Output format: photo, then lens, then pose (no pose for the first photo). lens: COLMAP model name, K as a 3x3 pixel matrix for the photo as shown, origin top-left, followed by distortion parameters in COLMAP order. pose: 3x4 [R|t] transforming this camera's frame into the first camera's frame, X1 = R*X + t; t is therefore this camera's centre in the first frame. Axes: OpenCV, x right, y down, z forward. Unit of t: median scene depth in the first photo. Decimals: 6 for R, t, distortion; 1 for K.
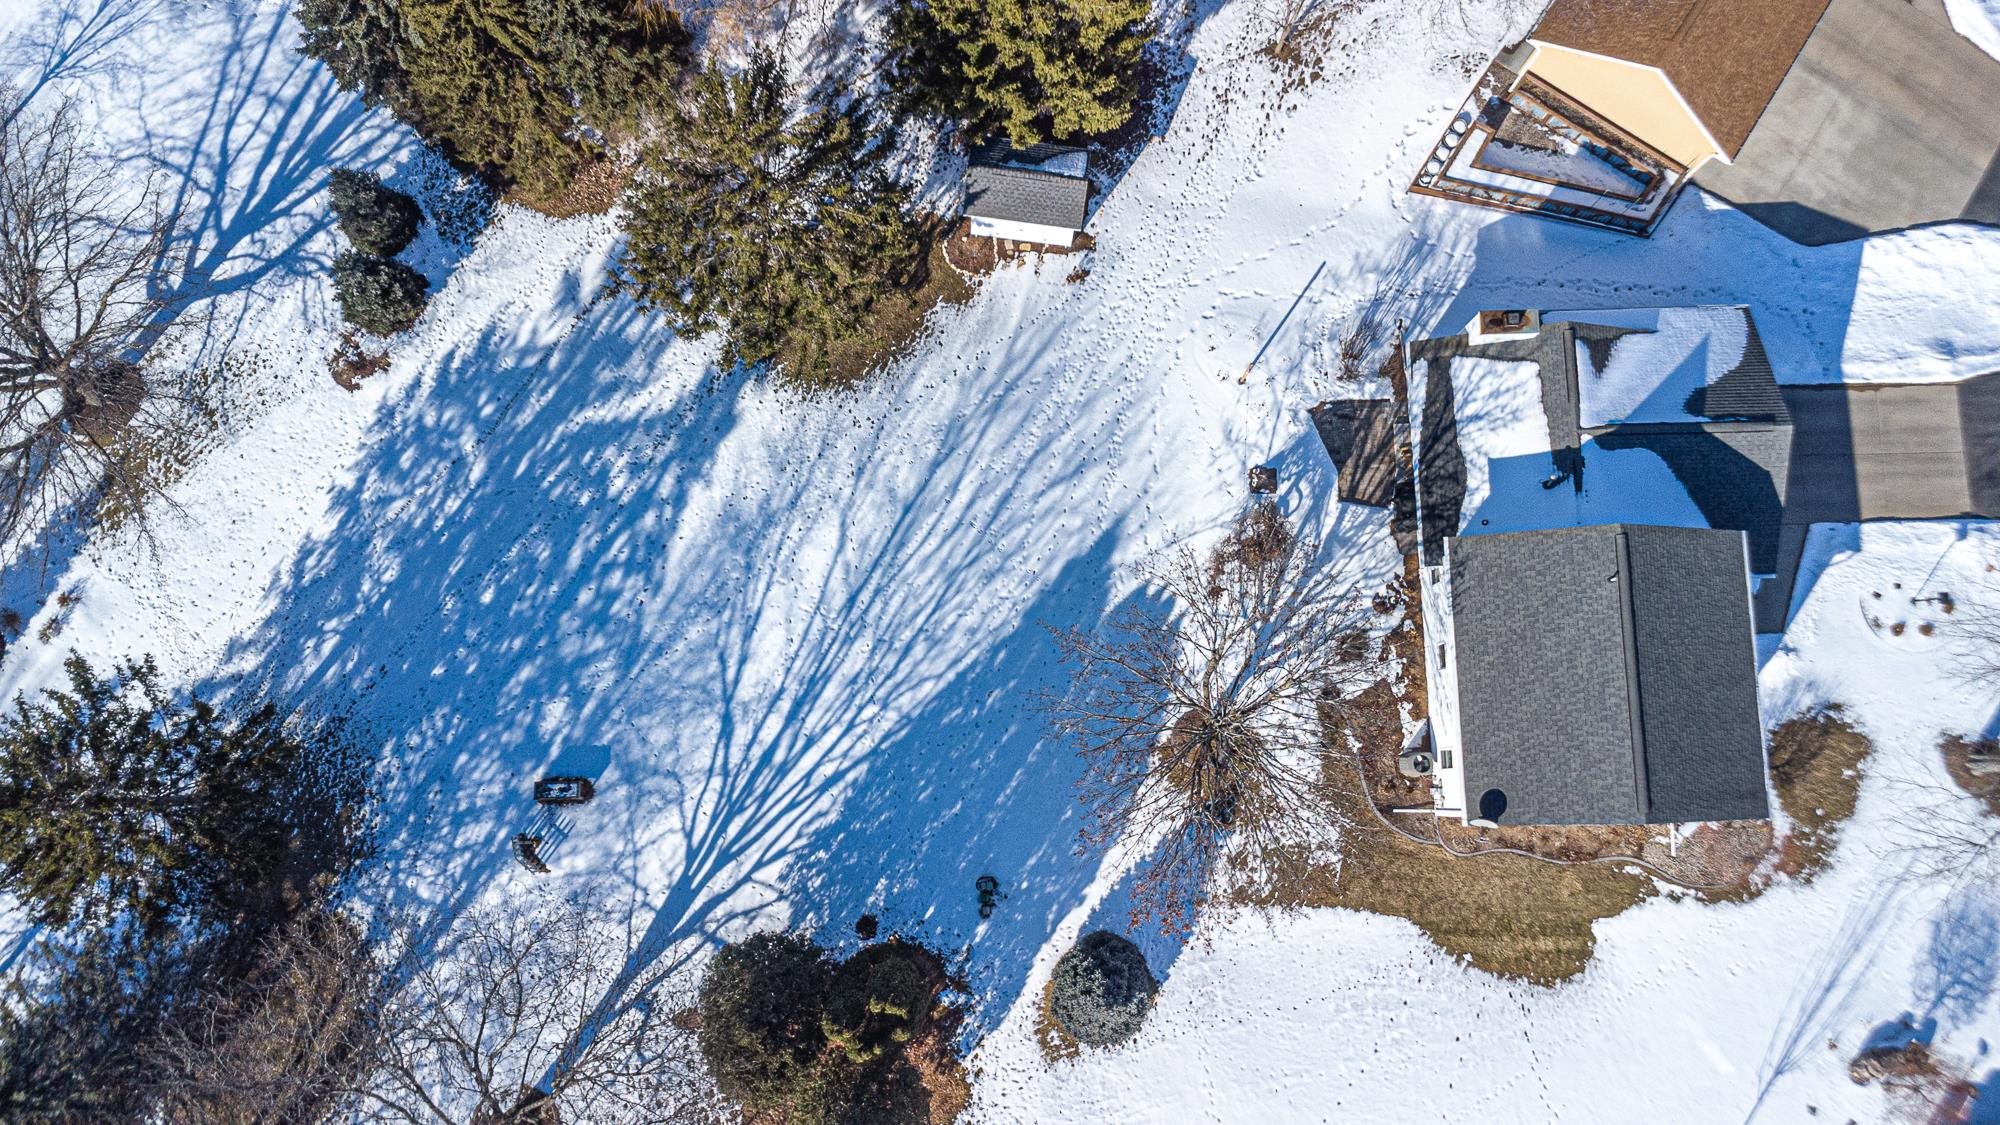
lens RADIAL K [[1461.0, 0, 1000.0], [0, 1461.0, 562.5], [0, 0, 1]] dist [-0.006042, -0.009295]
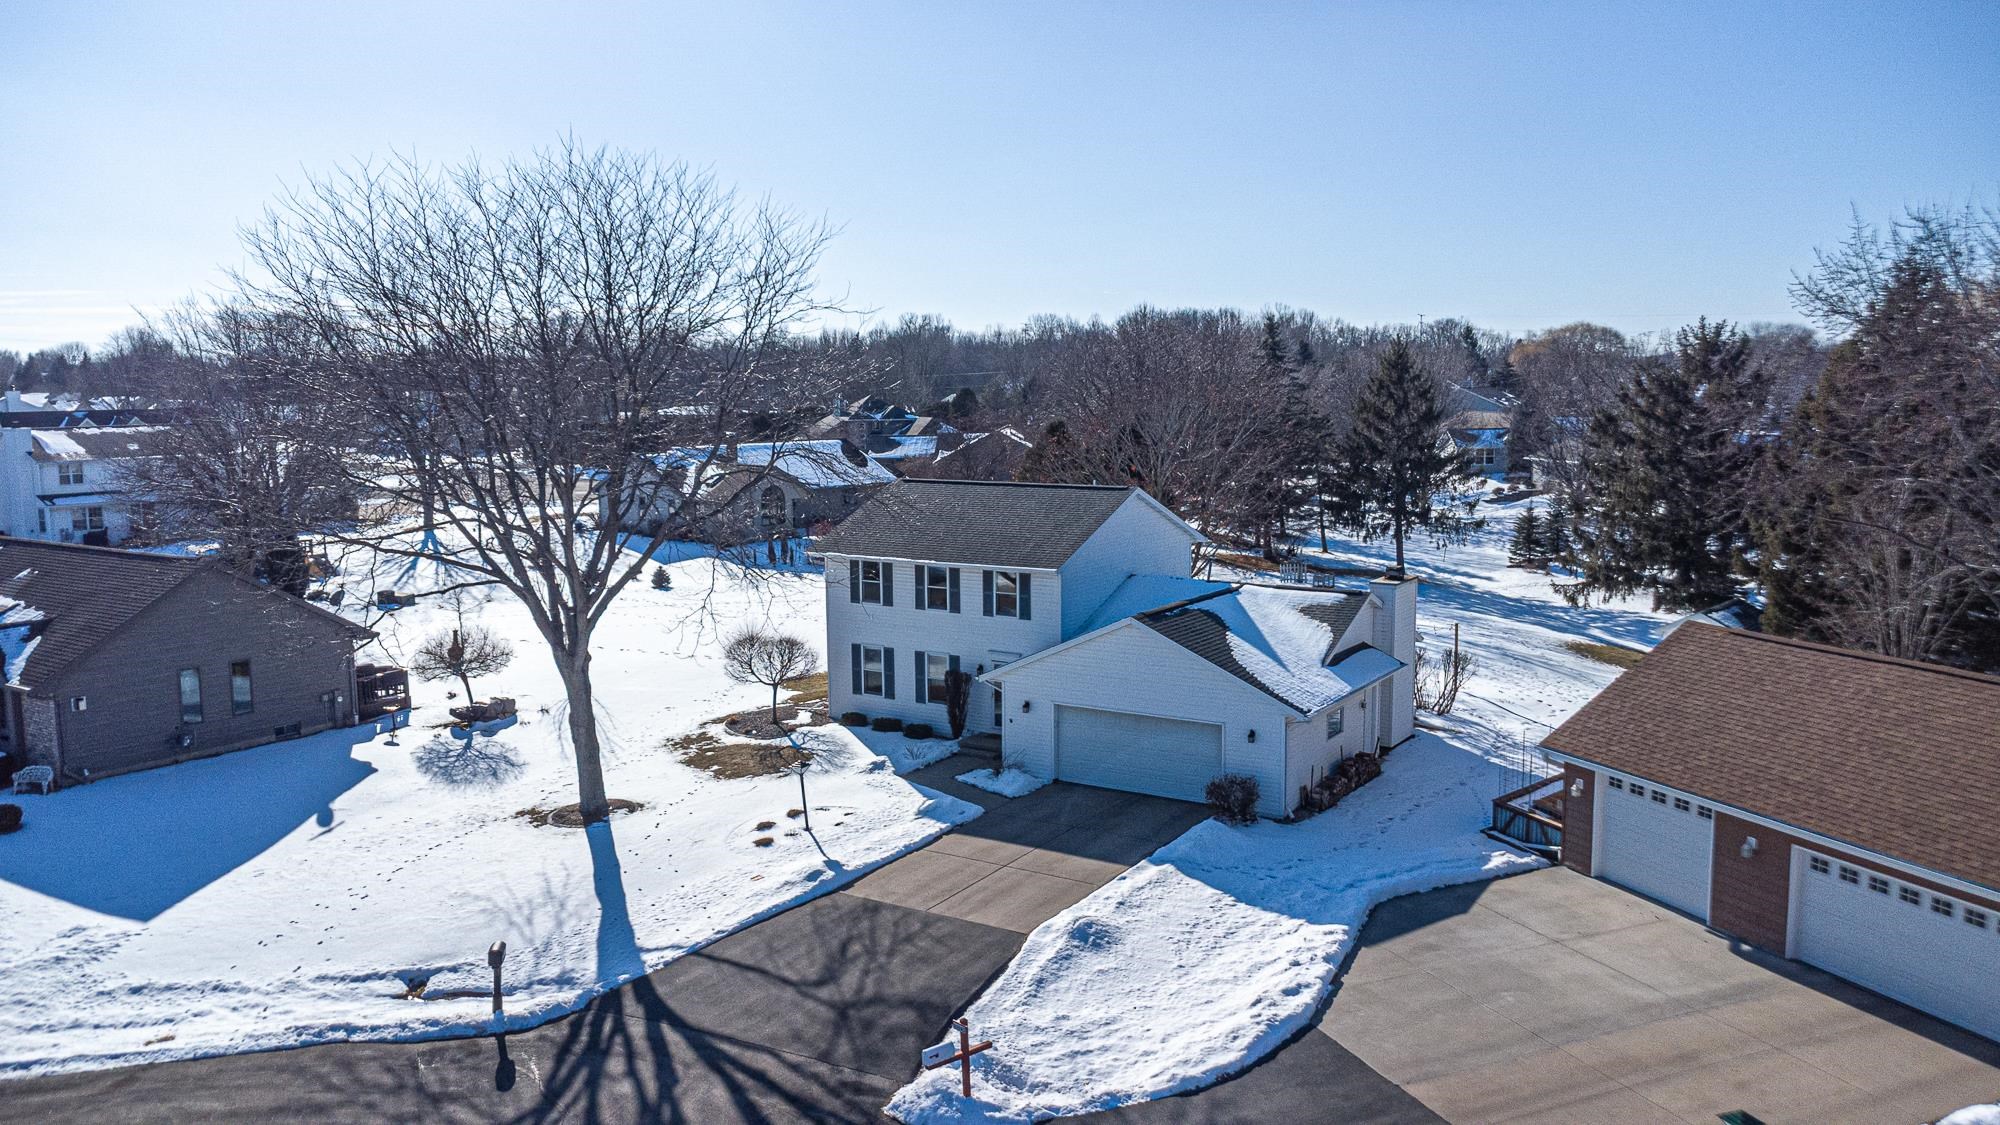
lens RADIAL K [[1486.1, 0, 1000.0], [0, 1486.1, 562.5], [0, 0, 1]] dist [0.034677, -0.043217]
pose [[-0.566927, 0.113157, -0.815959, 1.138628], [-0.813343, 0.080194, 0.576231, -0.460256], [0.130640, 0.990336, 0.046571, 0.861196]]
